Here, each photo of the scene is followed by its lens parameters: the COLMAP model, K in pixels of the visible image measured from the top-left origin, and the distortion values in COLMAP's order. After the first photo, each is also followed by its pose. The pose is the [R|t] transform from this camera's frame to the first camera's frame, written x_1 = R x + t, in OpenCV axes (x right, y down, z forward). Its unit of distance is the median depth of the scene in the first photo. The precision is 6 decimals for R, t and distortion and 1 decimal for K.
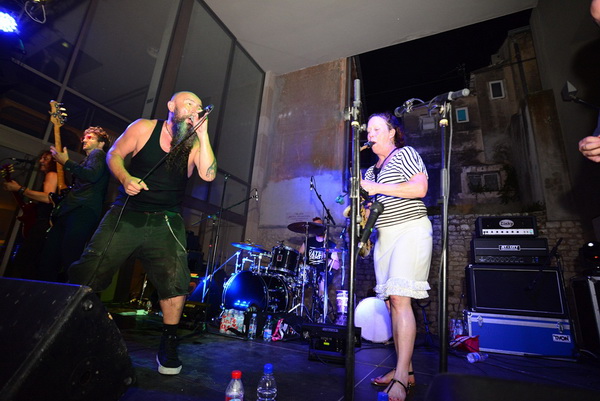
lens RADIAL K [[298.6, 0, 304.3], [0, 298.6, 200.6], [0, 0, 1]] dist [-0.049019, 0.016575]
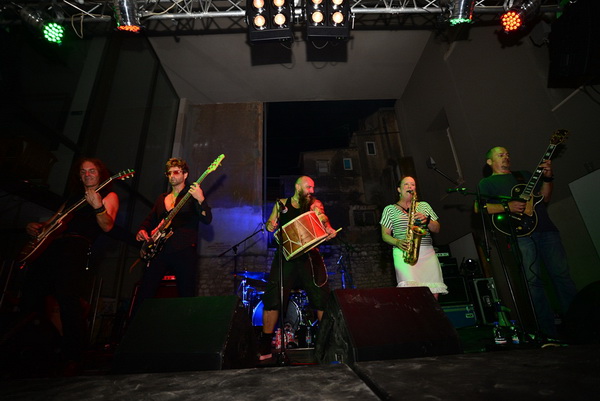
lens RADIAL K [[298.6, 0, 302.7], [0, 298.6, 200.4], [0, 0, 1]] dist [-0.049019, 0.016575]
pose [[0.888991, 0.059161, 0.454087, -0.229071], [-0.014725, 0.994800, -0.100780, -0.004306], [-0.457688, 0.082907, 0.885239, -0.035272]]
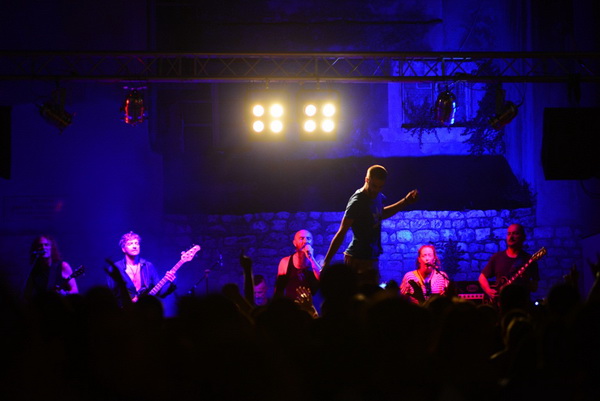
lens RADIAL K [[3038.1, 0, 305.7], [0, 3038.1, 201.3], [0, 0, 1]] dist [-1.415176, 0.000000]
pose [[0.855355, -0.047170, 0.515891, -1.779776], [-0.066734, 0.977516, 0.200024, -0.777078], [-0.513727, -0.205519, 0.832975, -2.524336]]
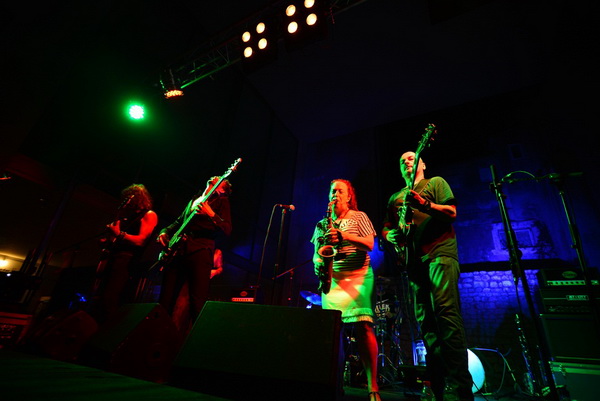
lens RADIAL K [[298.6, 0, 305.4], [0, 298.6, 203.6], [0, 0, 1]] dist [-0.049019, 0.016575]
pose [[0.999189, -0.013630, -0.037878, -0.078821], [0.006217, 0.981893, -0.189333, 0.005541], [0.039773, 0.188944, 0.981182, -0.044720]]
